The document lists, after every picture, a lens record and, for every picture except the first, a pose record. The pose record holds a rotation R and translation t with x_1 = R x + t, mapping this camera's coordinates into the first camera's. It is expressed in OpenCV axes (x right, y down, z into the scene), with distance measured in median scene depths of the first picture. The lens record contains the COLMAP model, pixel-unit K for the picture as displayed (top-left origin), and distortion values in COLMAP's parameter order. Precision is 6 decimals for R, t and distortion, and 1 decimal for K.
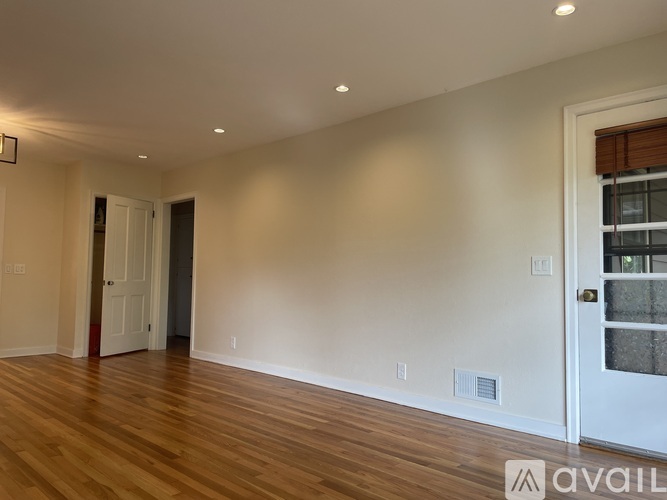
lens RADIAL K [[495.7, 0, 333.5], [0, 495.7, 250.0], [0, 0, 1]] dist [0.009051, 0.002814]
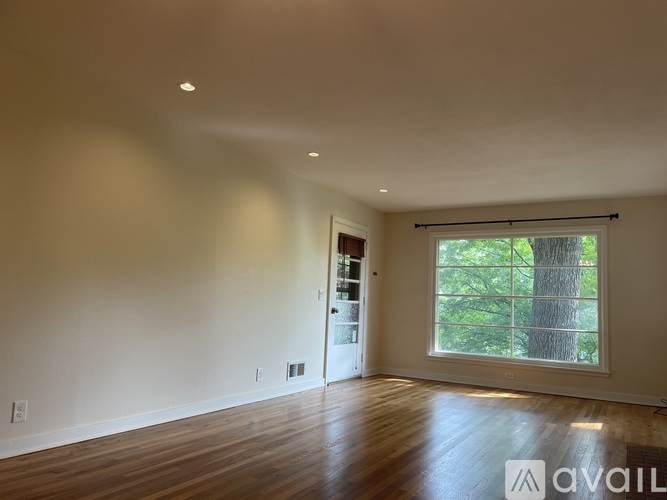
lens RADIAL K [[486.9, 0, 333.5], [0, 486.9, 250.0], [0, 0, 1]] dist [0.004174, 0.001418]
pose [[-0.216718, 0.088008, 0.972259, -1.246431], [-0.100443, 0.988633, -0.111879, 0.058583], [-0.971053, -0.121903, -0.205414, 1.231089]]
